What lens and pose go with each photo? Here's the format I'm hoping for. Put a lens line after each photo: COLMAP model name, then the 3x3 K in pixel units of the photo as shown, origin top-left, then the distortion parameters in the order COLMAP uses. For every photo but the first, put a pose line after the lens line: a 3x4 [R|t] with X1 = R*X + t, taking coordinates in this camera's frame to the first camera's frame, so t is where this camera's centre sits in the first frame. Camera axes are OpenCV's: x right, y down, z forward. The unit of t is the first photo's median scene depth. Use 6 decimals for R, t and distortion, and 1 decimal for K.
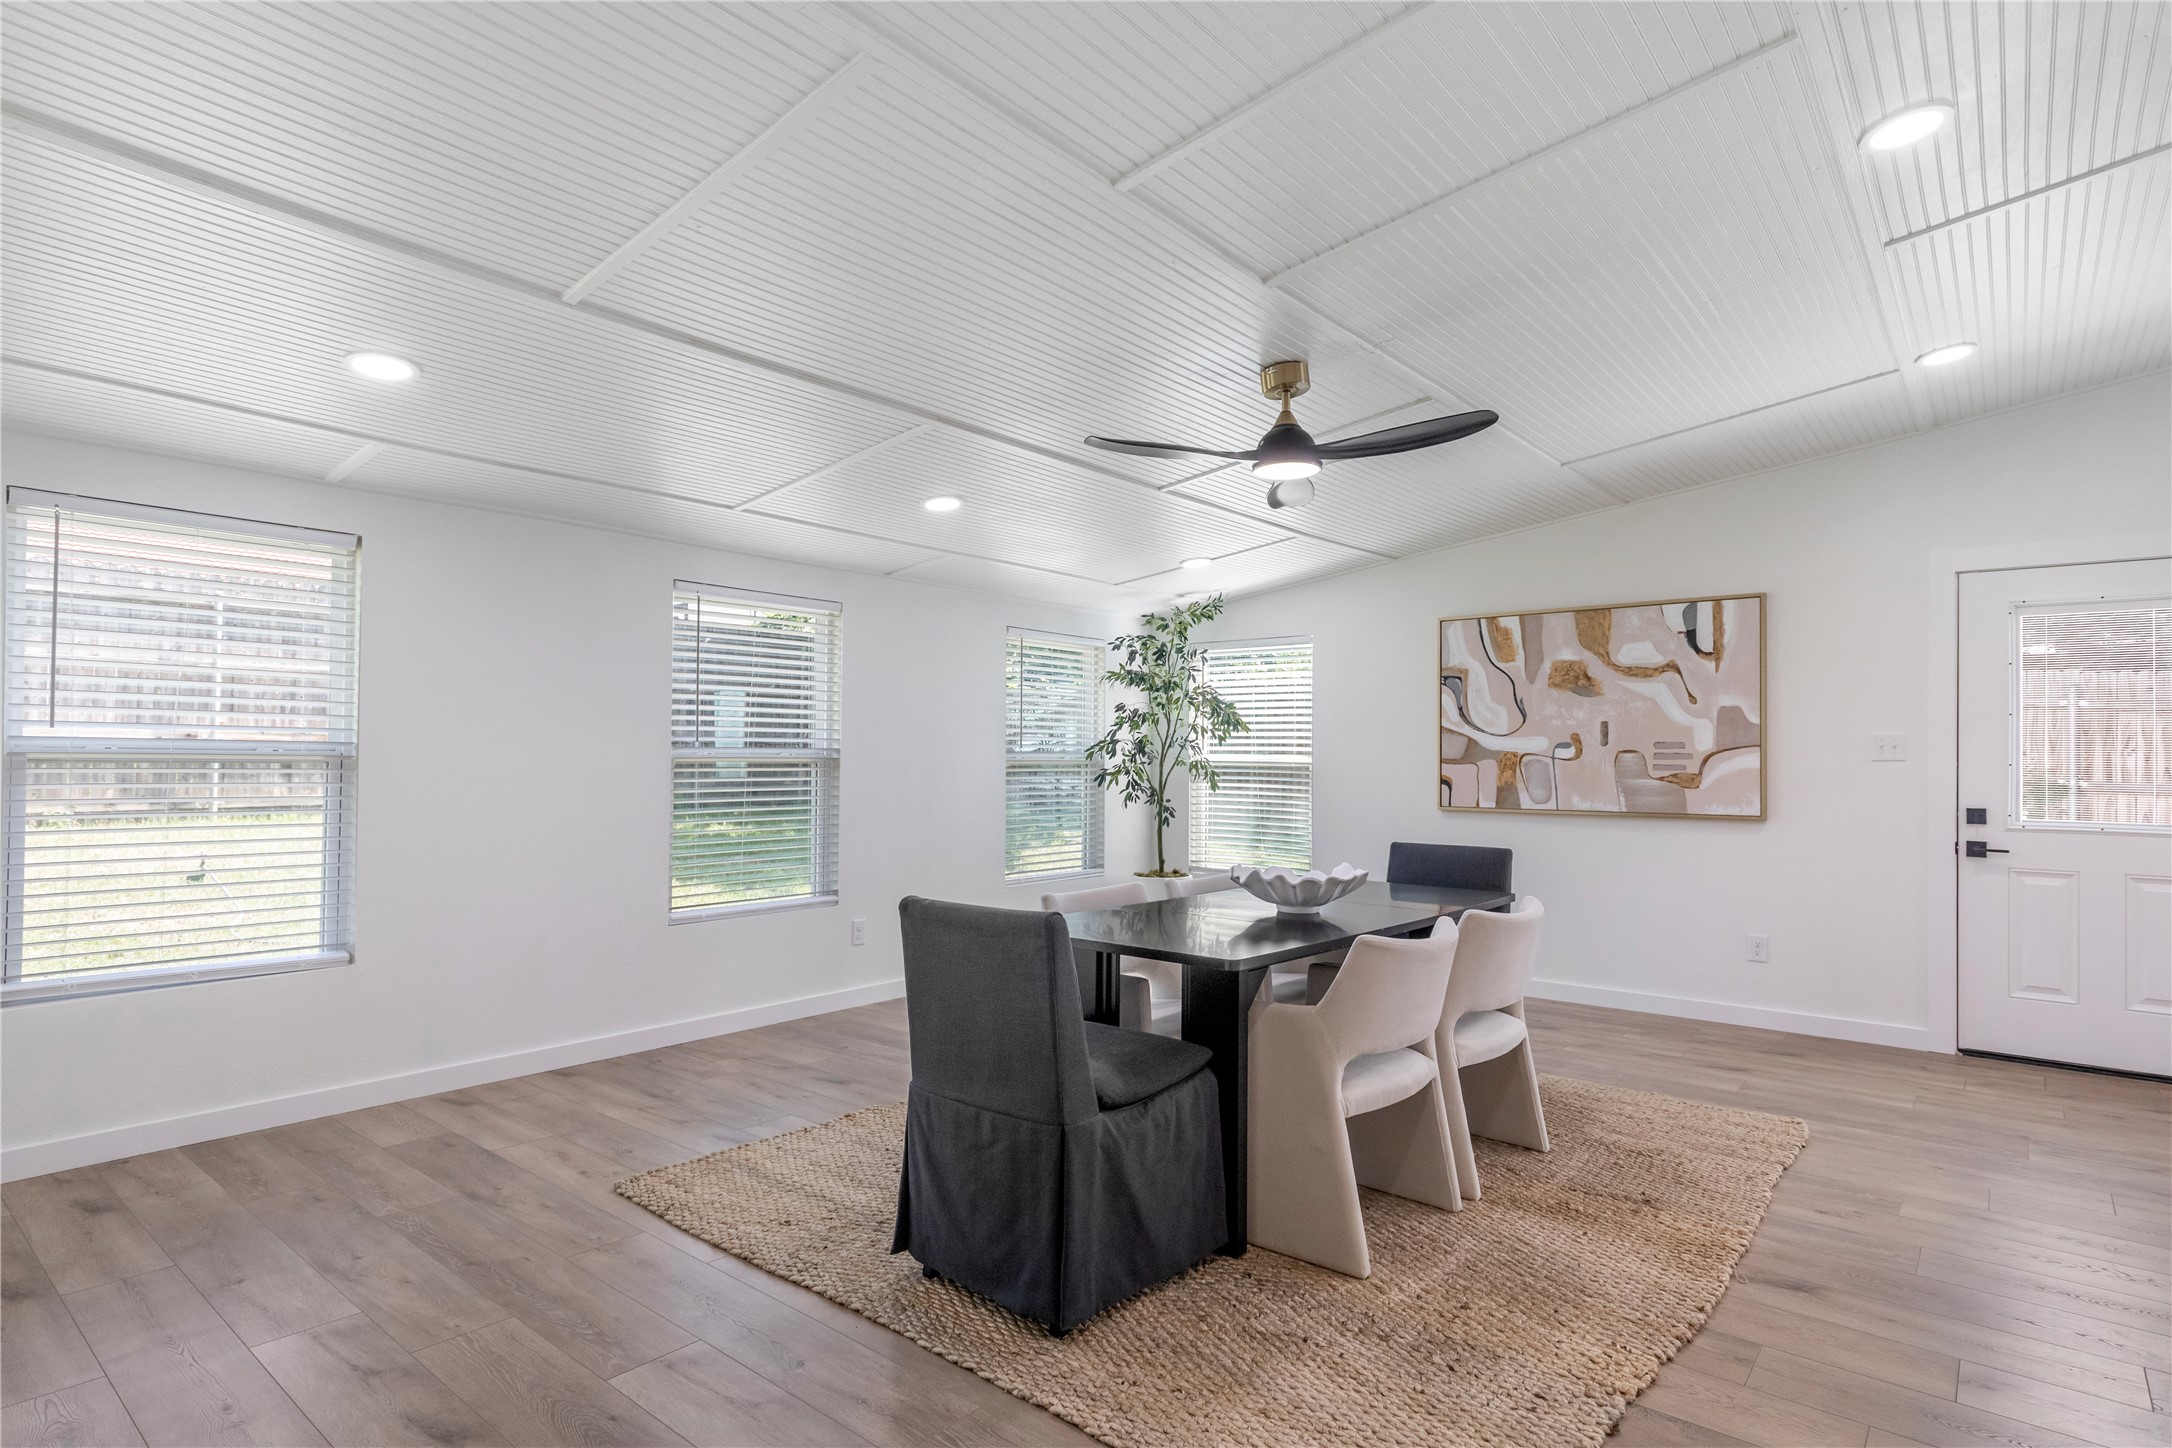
lens RADIAL K [[1127.7, 0, 1092.3], [0, 1127.7, 725.1], [0, 0, 1]] dist [0.022958, 0.000094]
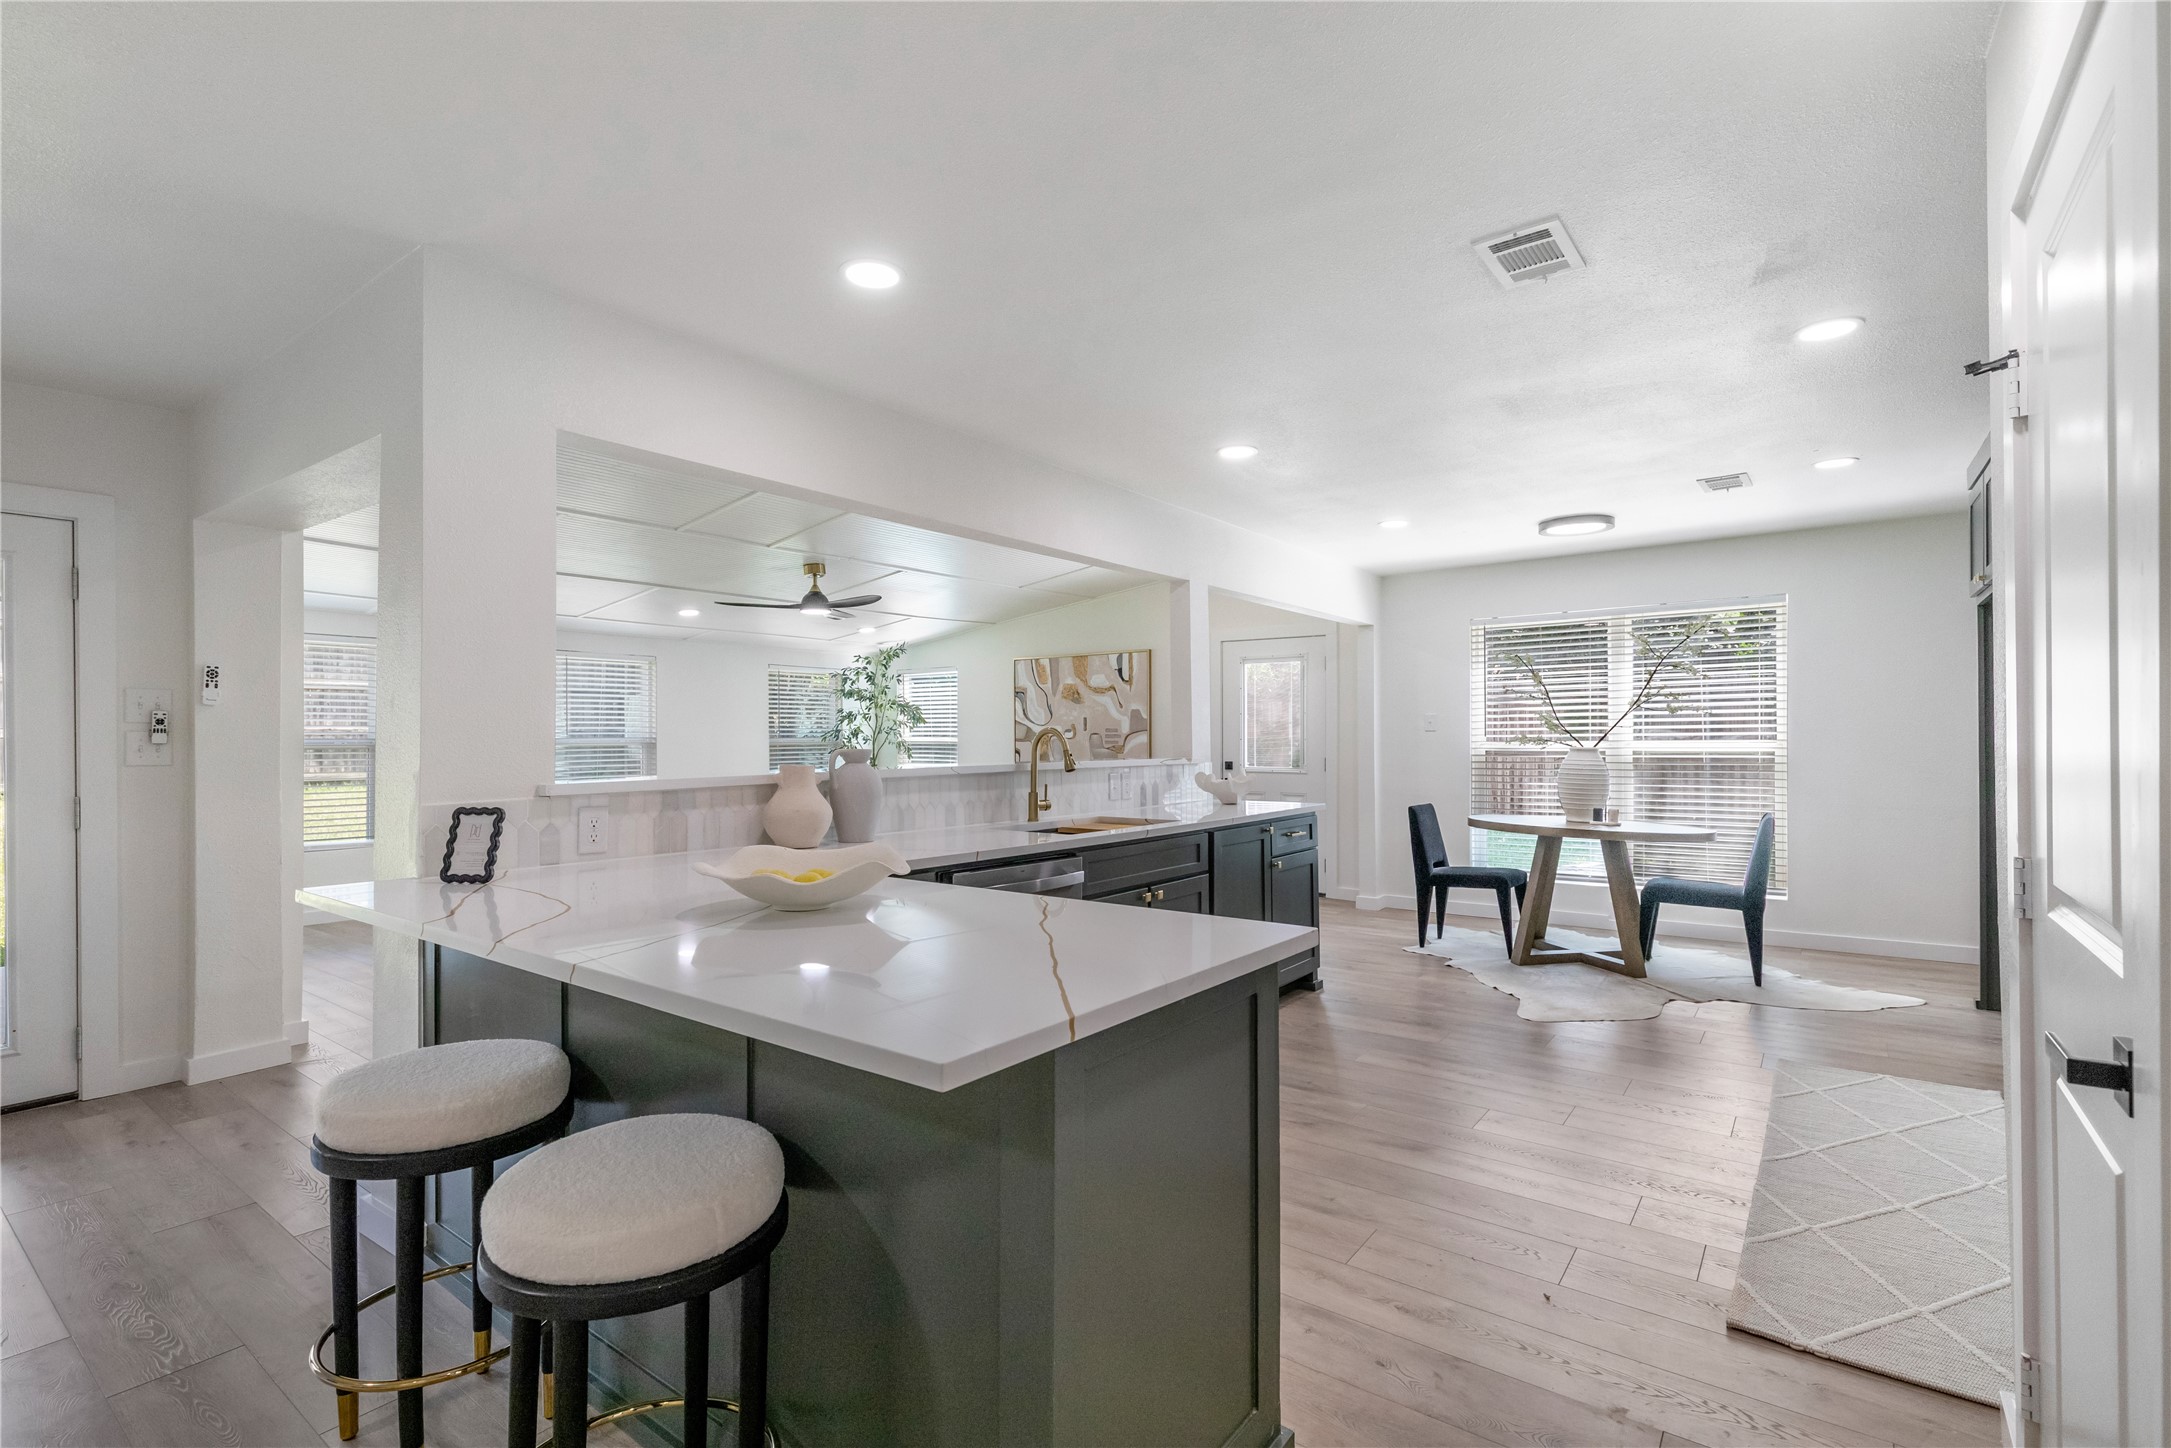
lens RADIAL K [[1001.9, 0, 1069.0], [0, 1001.9, 735.1], [0, 0, 1]] dist [0.010798, -0.001998]
pose [[0.999493, -0.009721, 0.030315, 0.362298], [0.008931, 0.999620, 0.026078, -0.016552], [-0.030557, -0.025794, 0.999200, -0.591879]]
